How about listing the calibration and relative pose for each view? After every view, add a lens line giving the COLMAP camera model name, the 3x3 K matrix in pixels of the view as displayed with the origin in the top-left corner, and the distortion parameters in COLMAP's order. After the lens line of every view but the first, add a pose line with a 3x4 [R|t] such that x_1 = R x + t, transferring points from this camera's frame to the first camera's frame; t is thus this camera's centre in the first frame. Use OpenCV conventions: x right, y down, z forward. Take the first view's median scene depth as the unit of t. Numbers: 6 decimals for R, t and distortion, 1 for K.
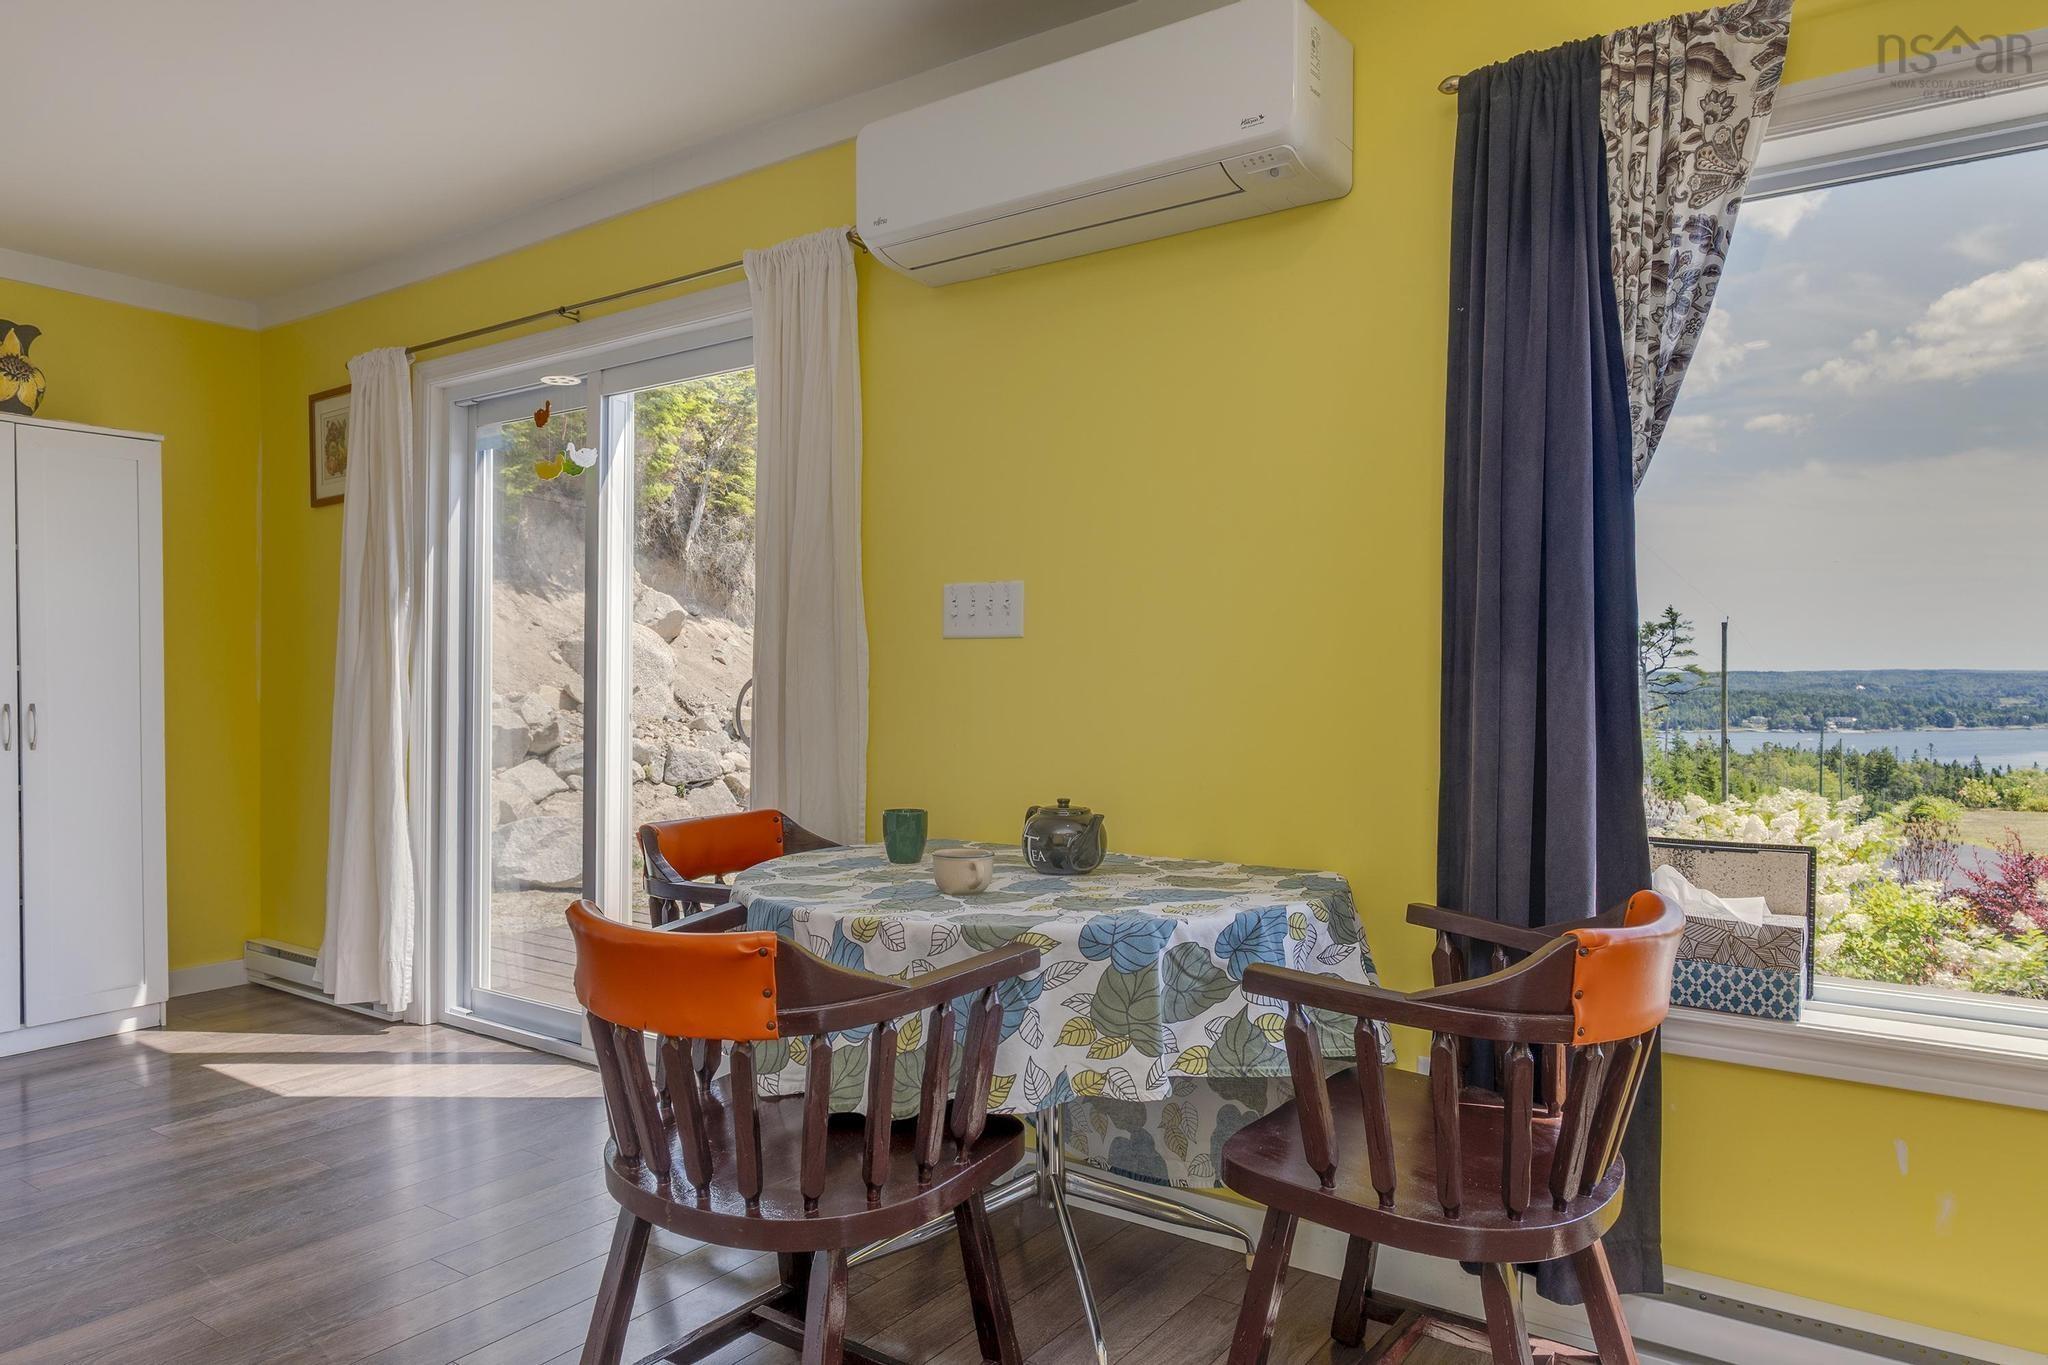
lens RADIAL K [[1307.0, 0, 1025.9], [0, 1307.0, 704.3], [0, 0, 1]] dist [0.002476, -0.000475]
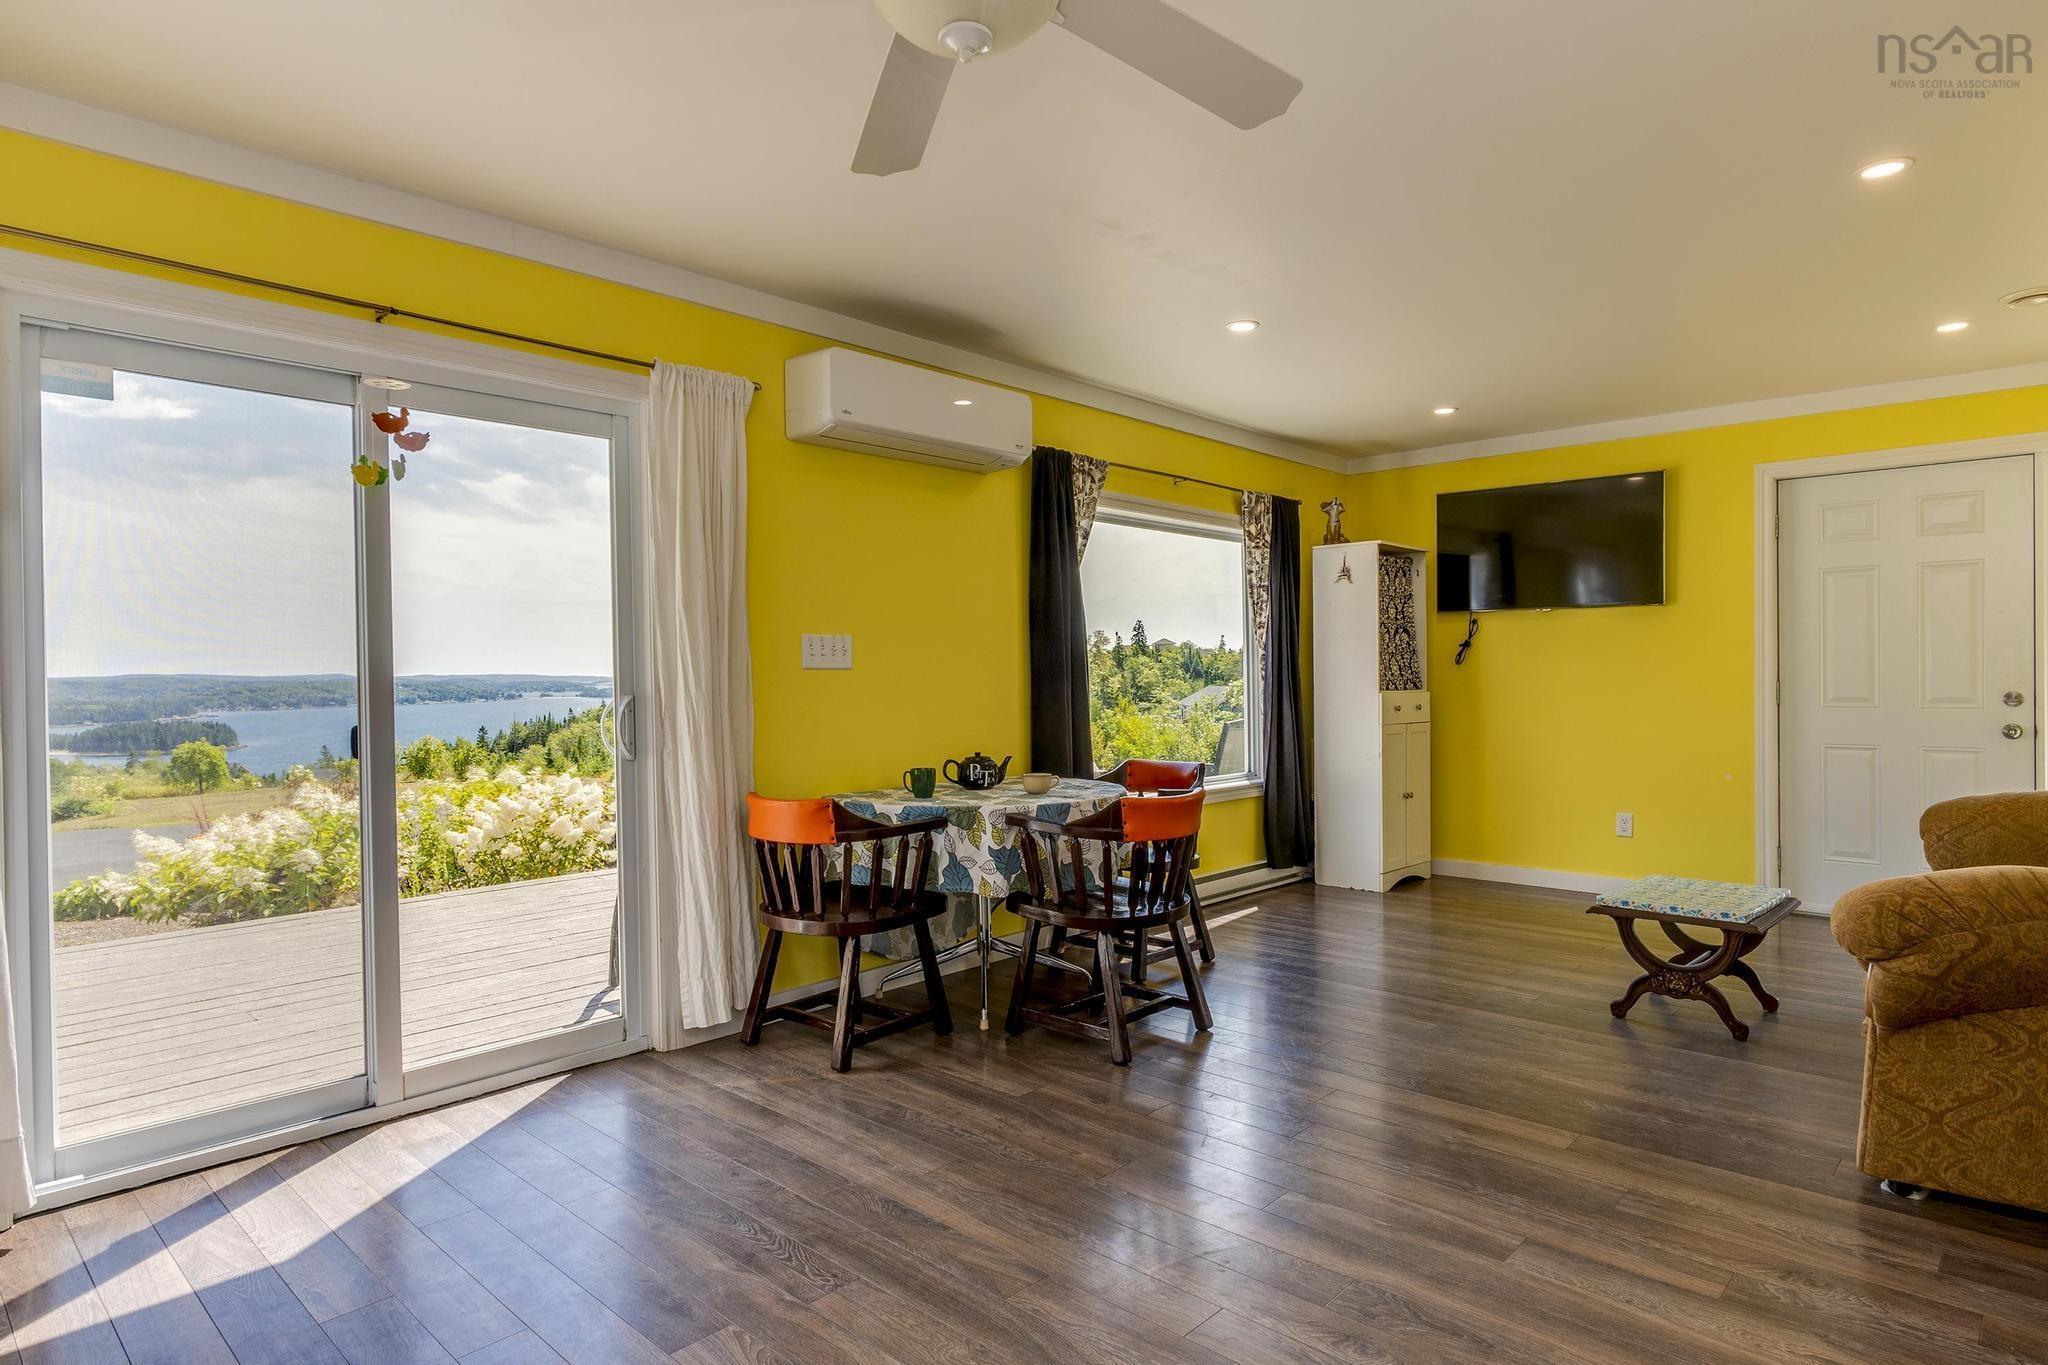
lens RADIAL K [[1128.7, 0, 1053.2], [0, 1128.7, 679.9], [0, 0, 1]] dist [0.002503, 0.000500]
pose [[0.126278, -0.005908, 0.991977, -1.675868], [0.029165, 0.999572, 0.002240, -0.039138], [-0.991566, 0.028648, 0.126396, 0.664858]]
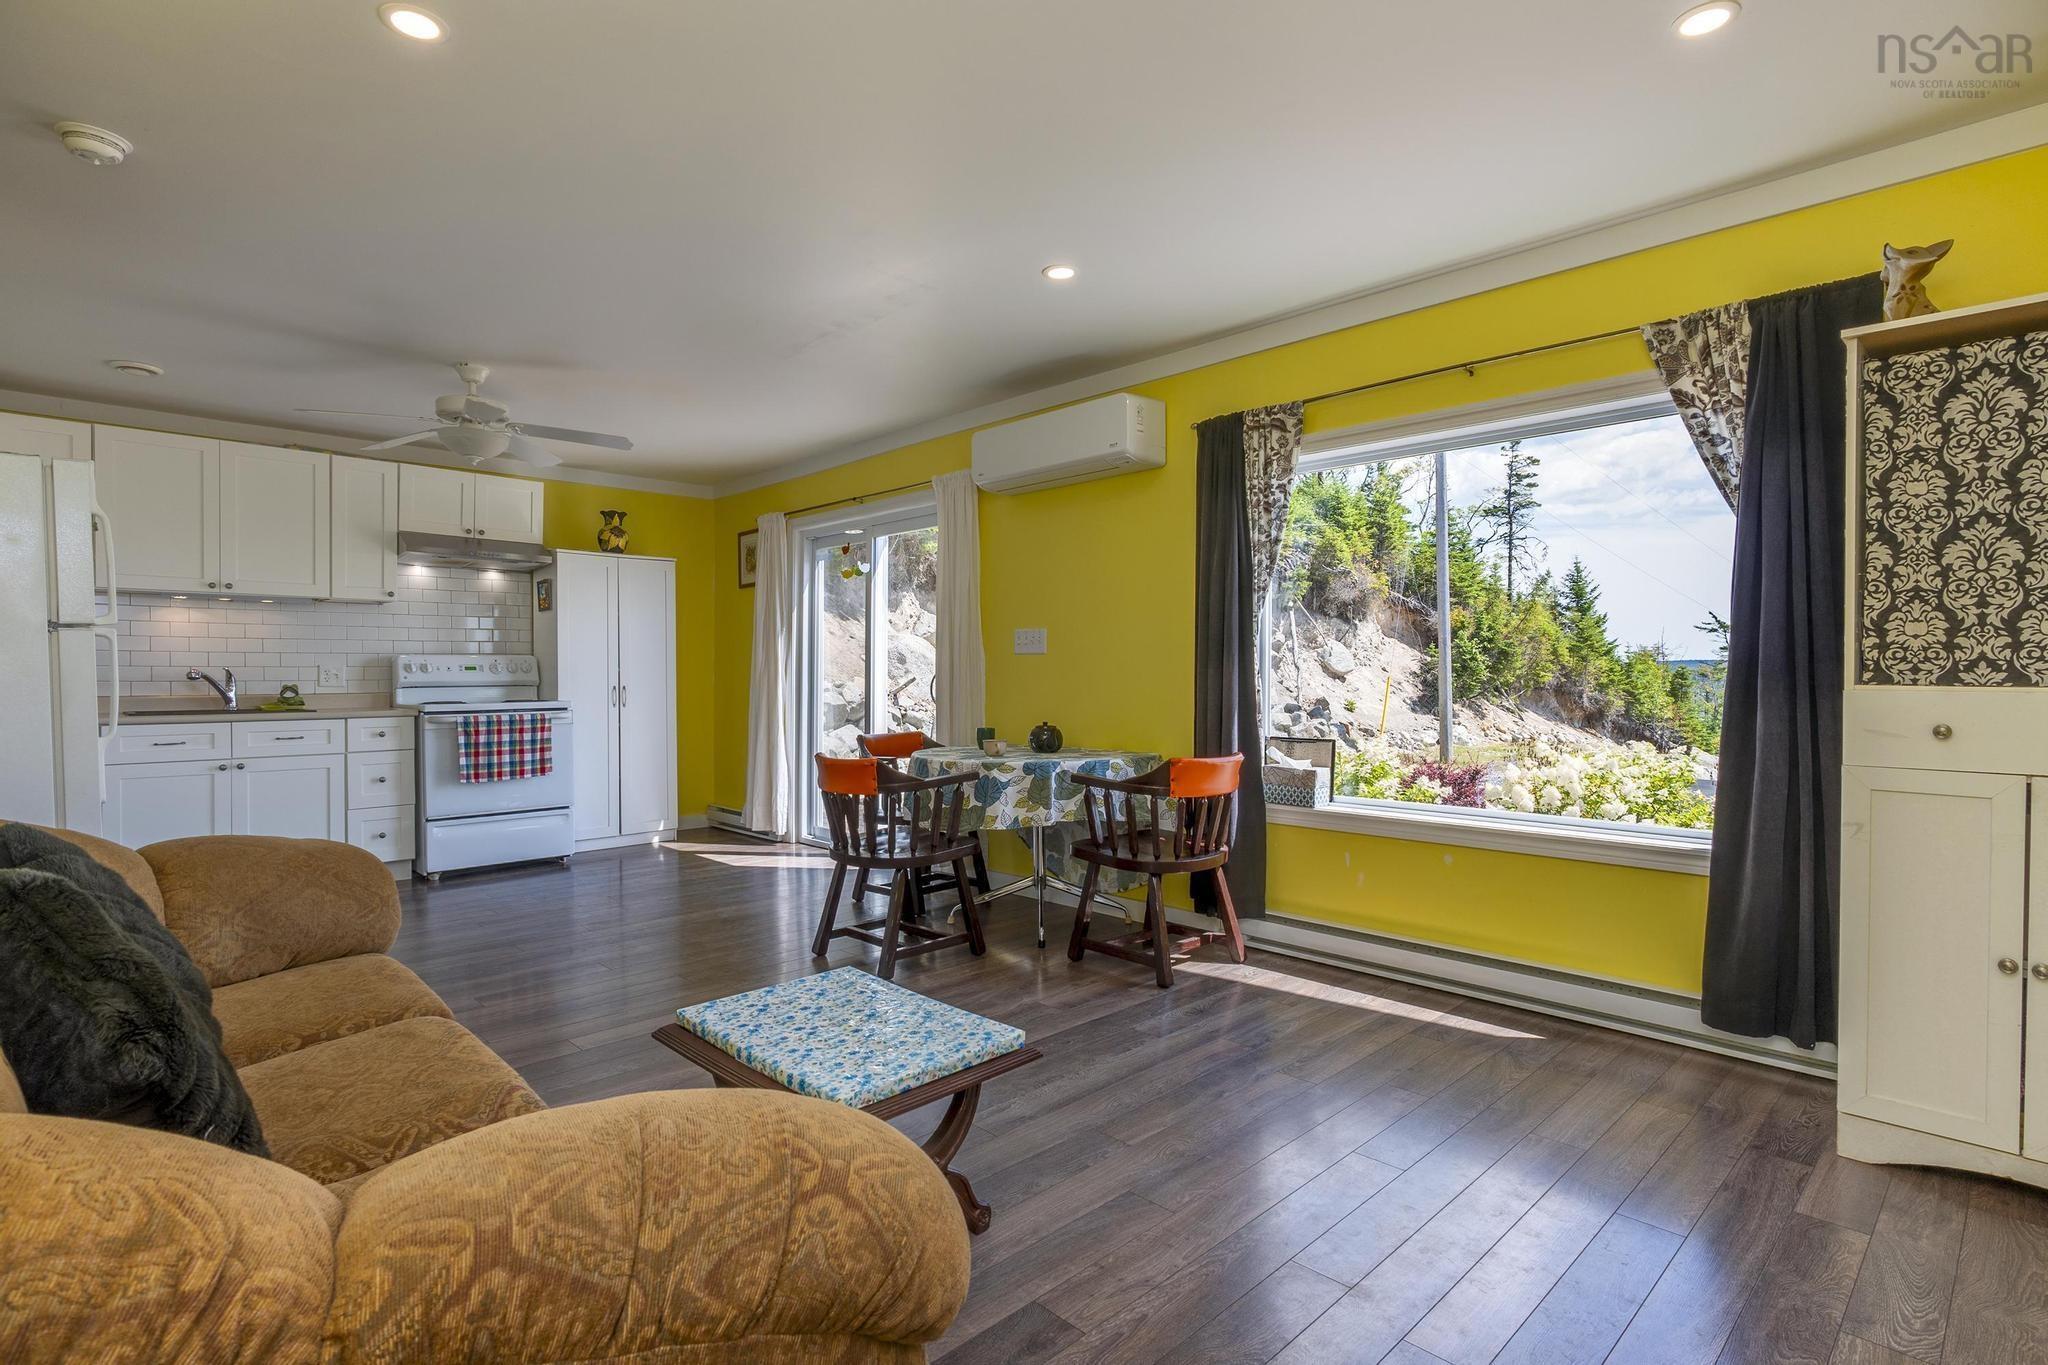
lens RADIAL K [[1014.4, 0, 1029.1], [0, 1014.4, 678.1], [0, 0, 1]] dist [-0.008812, 0.008169]
pose [[0.981904, -0.004783, -0.189321, 0.355545], [0.002337, 0.999911, -0.013142, 0.016543], [0.189367, 0.012462, 0.981827, -0.847180]]
